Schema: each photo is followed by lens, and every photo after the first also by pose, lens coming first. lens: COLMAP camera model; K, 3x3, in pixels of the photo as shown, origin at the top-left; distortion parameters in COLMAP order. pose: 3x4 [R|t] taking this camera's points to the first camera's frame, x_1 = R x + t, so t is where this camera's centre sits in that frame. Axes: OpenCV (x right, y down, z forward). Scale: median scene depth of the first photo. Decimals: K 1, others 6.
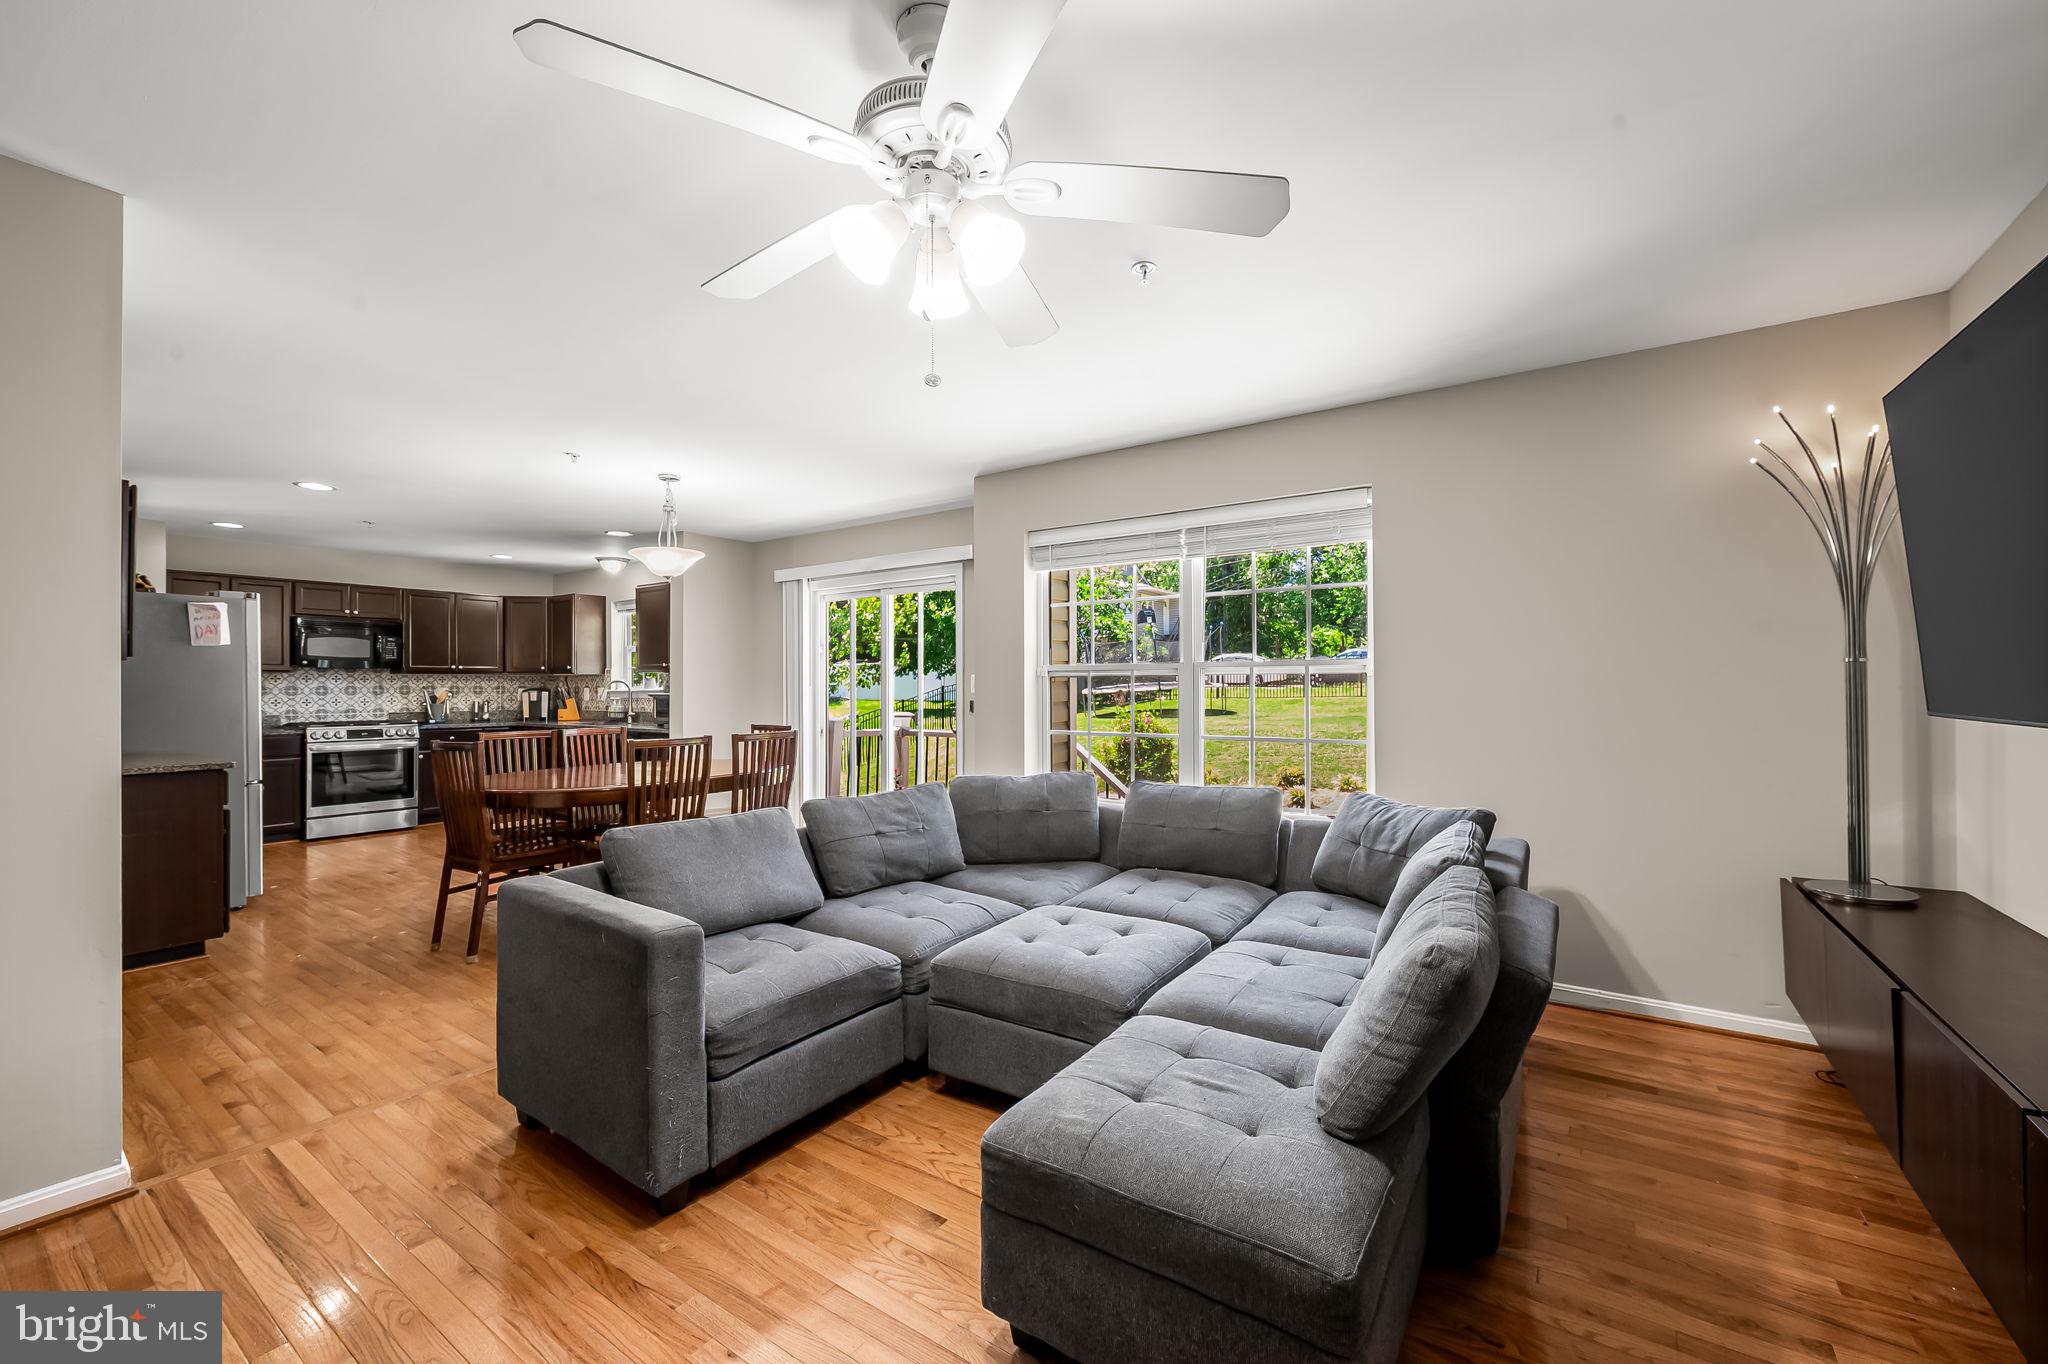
lens RADIAL K [[815.5, 0, 1030.2], [0, 815.5, 673.9], [0, 0, 1]] dist [-0.005358, -0.000887]
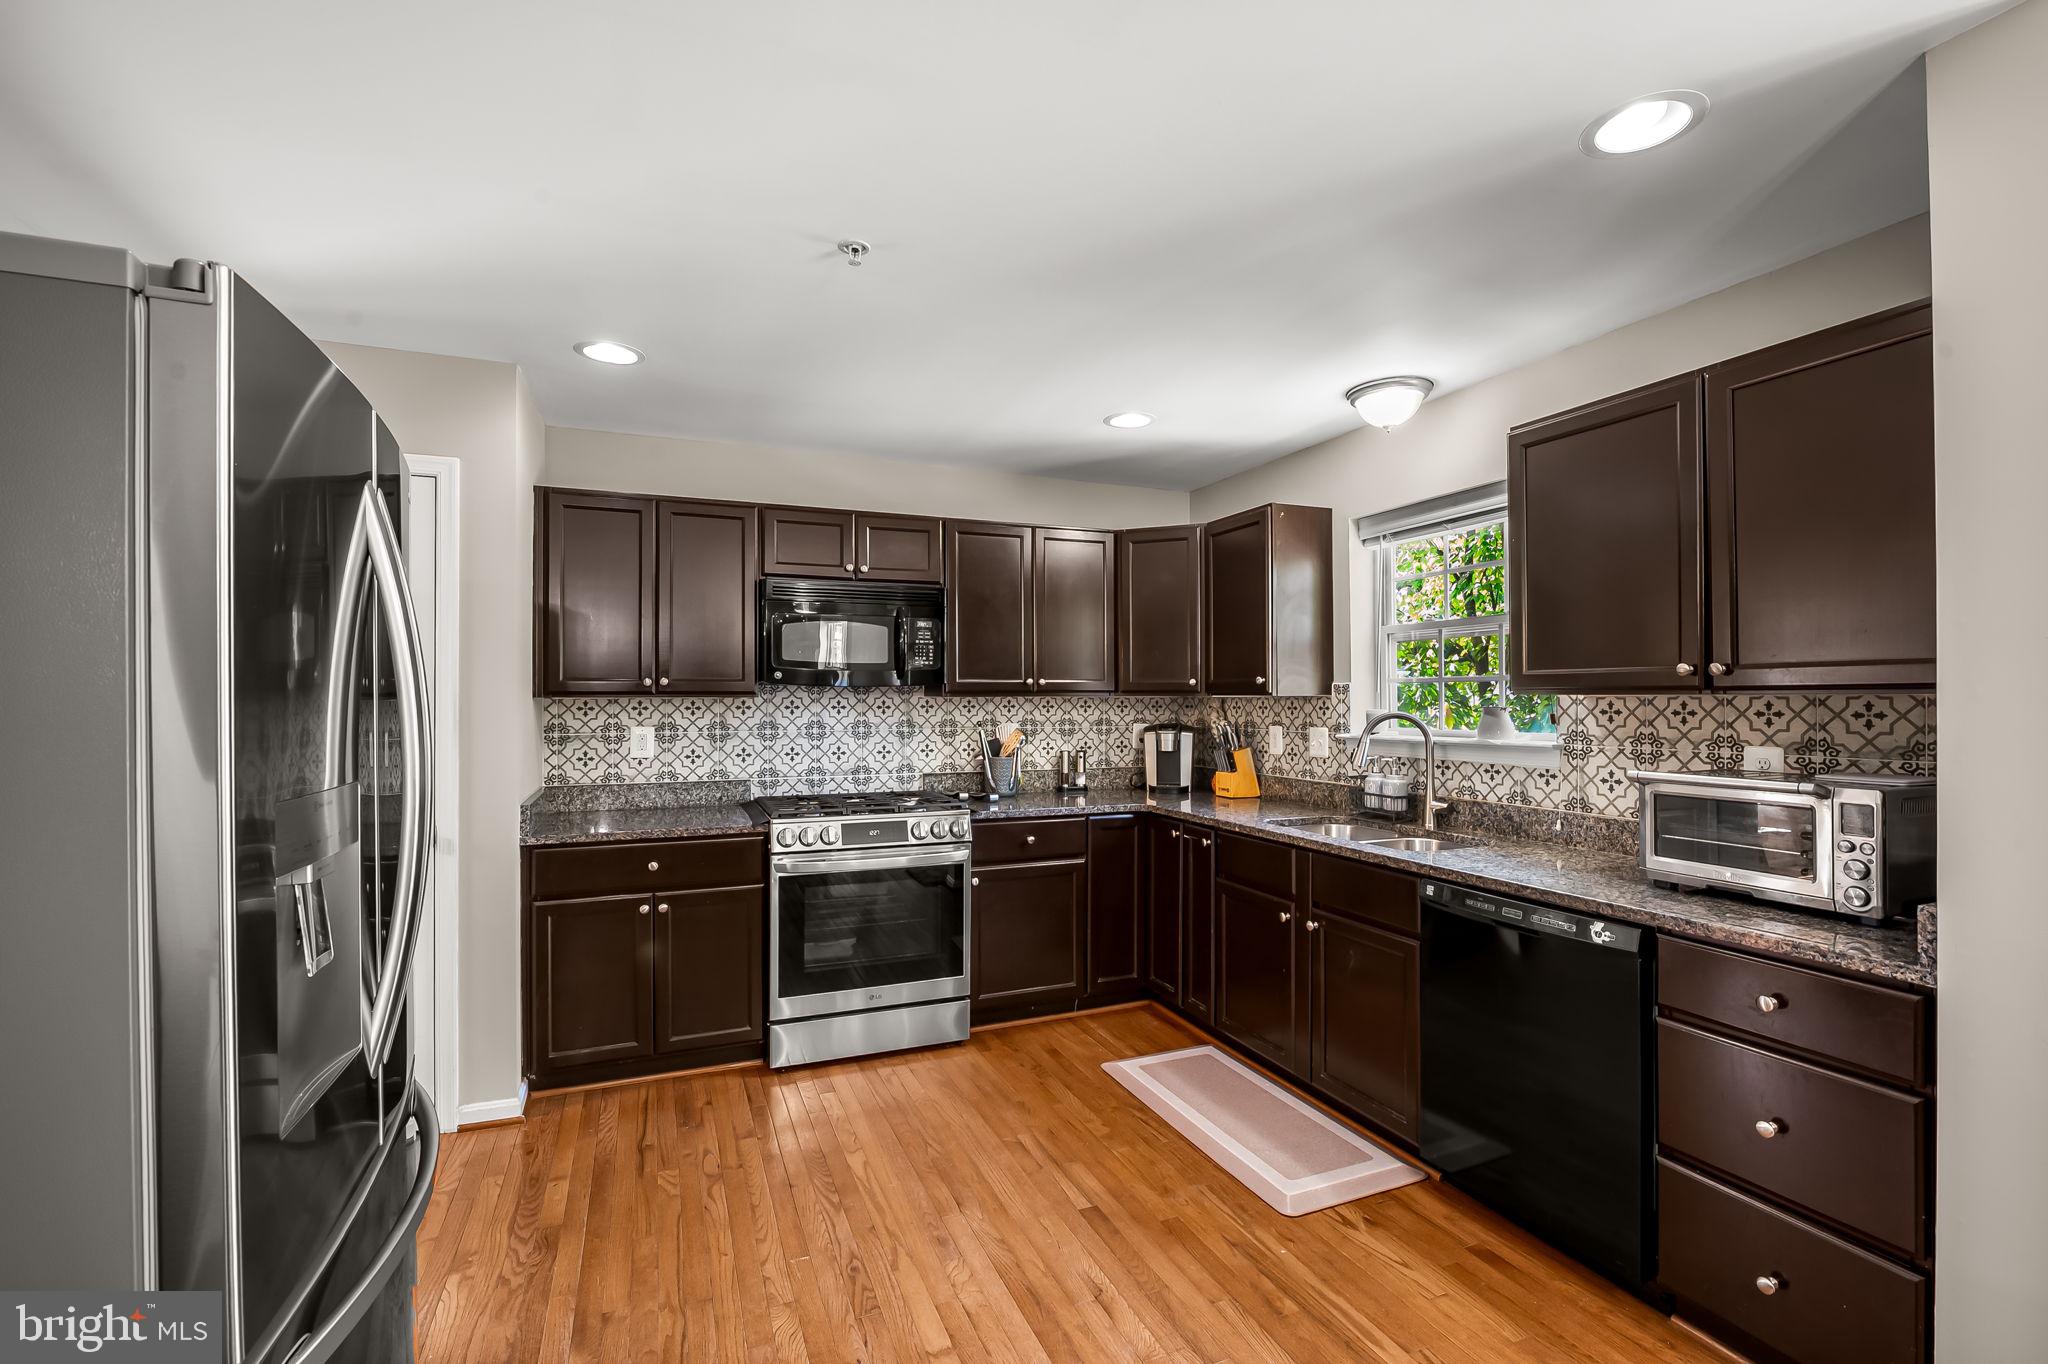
lens RADIAL K [[890.5, 0, 1031.2], [0, 890.5, 688.1], [0, 0, 1]] dist [-0.009272, -0.000989]
pose [[0.840870, -0.002221, -0.541233, -0.433471], [0.005029, 0.999980, 0.003710, -0.006558], [0.541214, -0.005842, 0.840865, 0.571472]]
